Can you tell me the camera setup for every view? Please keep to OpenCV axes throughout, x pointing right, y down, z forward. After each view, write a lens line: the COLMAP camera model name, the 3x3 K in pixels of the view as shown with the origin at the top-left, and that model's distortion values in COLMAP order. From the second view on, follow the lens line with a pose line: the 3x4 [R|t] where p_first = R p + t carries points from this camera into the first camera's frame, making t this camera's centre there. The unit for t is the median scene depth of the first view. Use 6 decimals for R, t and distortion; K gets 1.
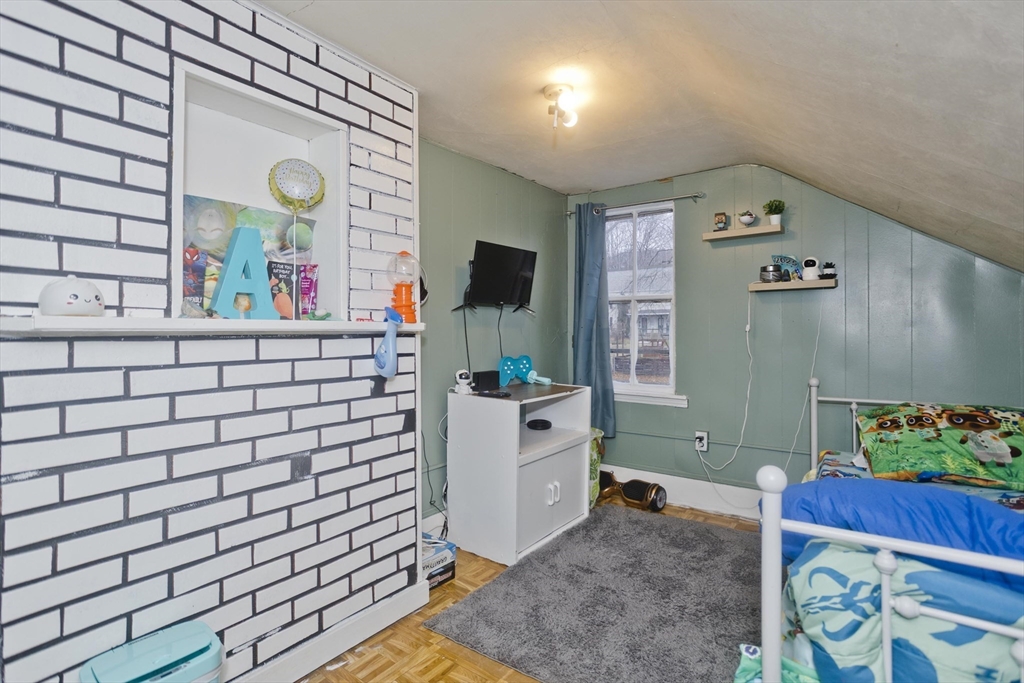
lens RADIAL K [[496.5, 0, 511.3], [0, 496.5, 336.0], [0, 0, 1]] dist [-0.028055, 0.005533]
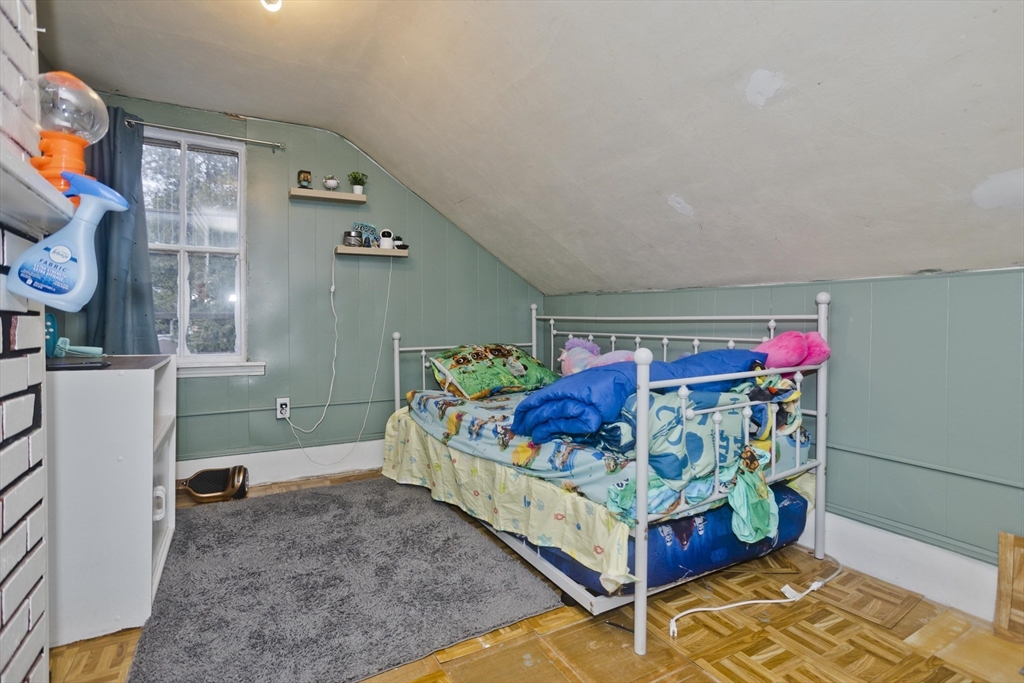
lens RADIAL K [[496.5, 0, 516.2], [0, 496.5, 323.3], [0, 0, 1]] dist [-0.028055, 0.005533]
pose [[0.405725, -0.005381, 0.913979, -0.331750], [0.006801, 0.999973, 0.002869, 0.059813], [-0.913970, 0.005052, 0.405751, 0.244556]]
